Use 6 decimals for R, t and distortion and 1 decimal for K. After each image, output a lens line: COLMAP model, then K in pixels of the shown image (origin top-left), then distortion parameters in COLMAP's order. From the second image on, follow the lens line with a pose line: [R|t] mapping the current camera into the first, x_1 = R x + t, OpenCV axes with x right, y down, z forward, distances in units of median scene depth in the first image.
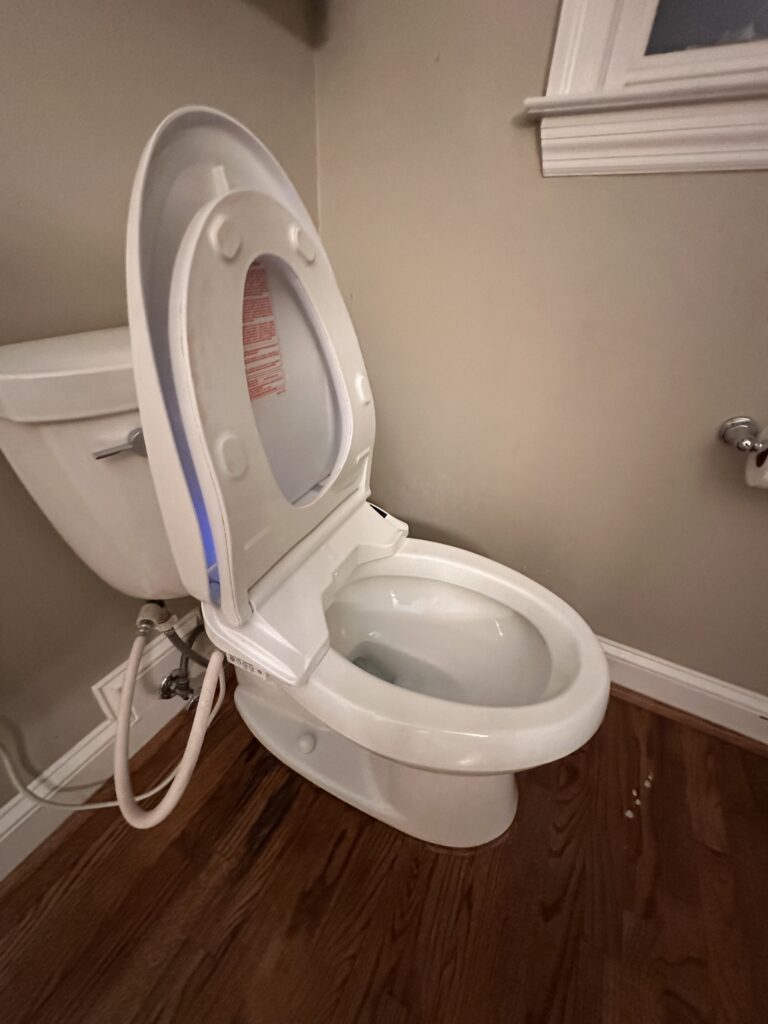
lens RADIAL K [[411.8, 0, 385.4], [0, 411.8, 510.1], [0, 0, 1]] dist [-0.001751, 0.001078]
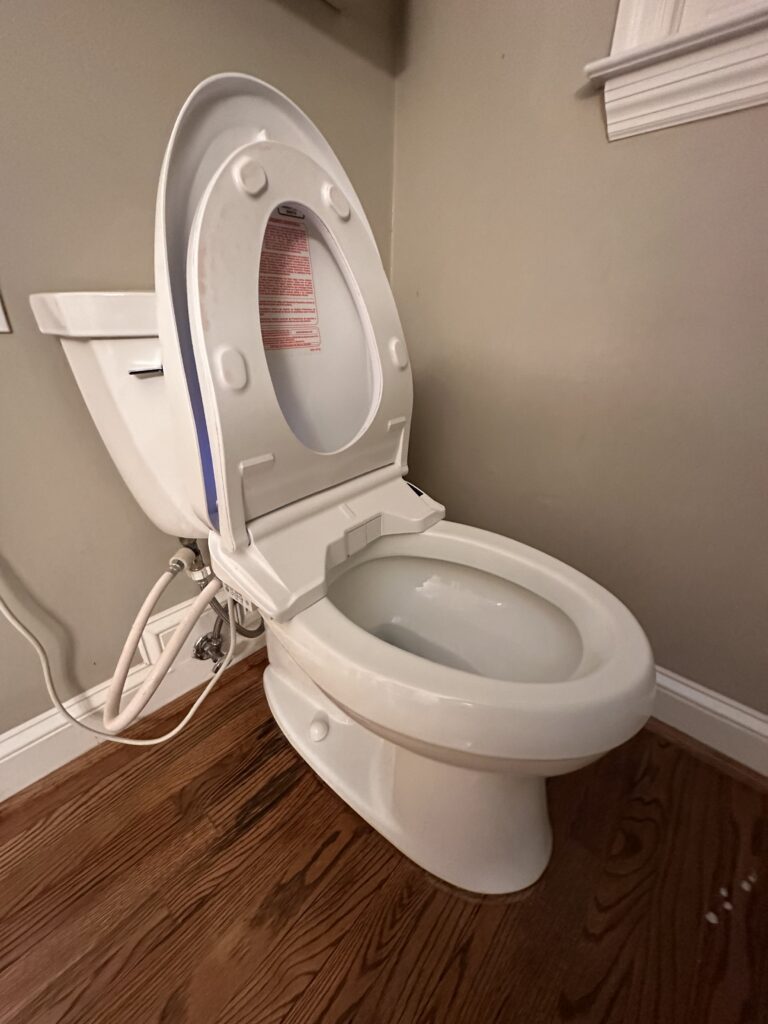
lens RADIAL K [[411.8, 0, 388.7], [0, 411.8, 512.5], [0, 0, 1]] dist [-0.001751, 0.001078]
pose [[0.966867, 0.074709, -0.244103, 0.188321], [-0.103808, 0.988652, -0.108588, 0.191191], [0.233220, 0.130330, 0.963651, 0.077597]]
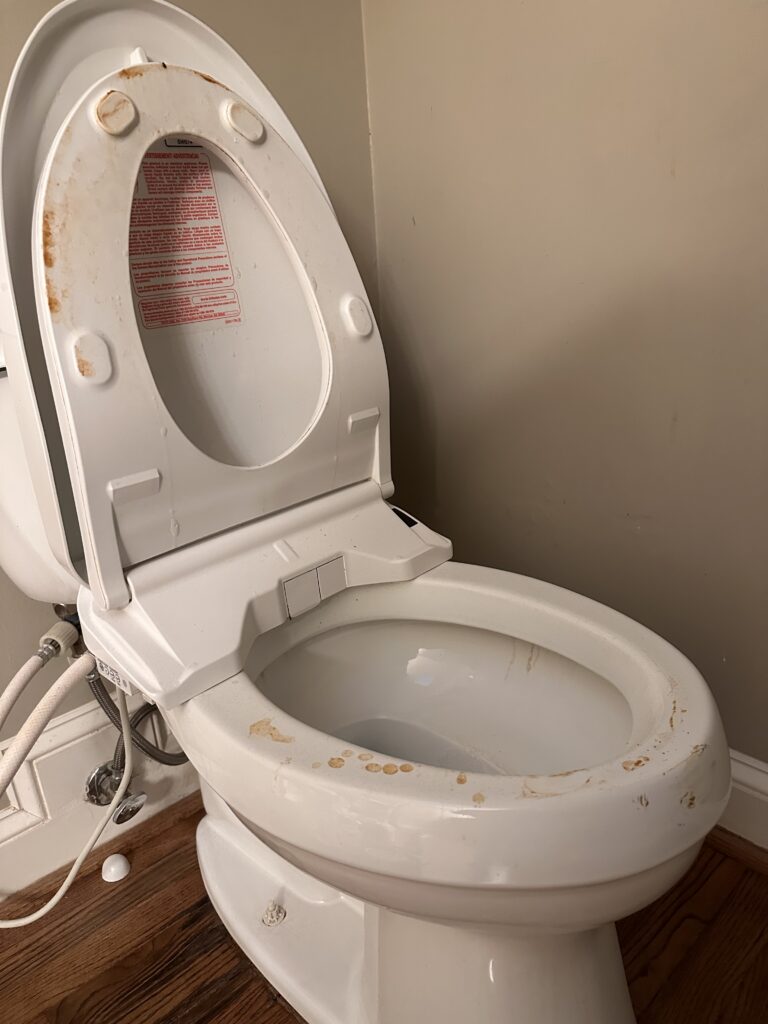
lens RADIAL K [[733.4, 0, 400.5], [0, 733.4, 514.1], [0, 0, 1]] dist [0.025323, -0.033101]
pose [[0.936446, -0.006762, -0.350748, 0.419375], [-0.066242, 0.978420, -0.195720, 0.247608], [0.344502, 0.206516, 0.915789, -0.014187]]
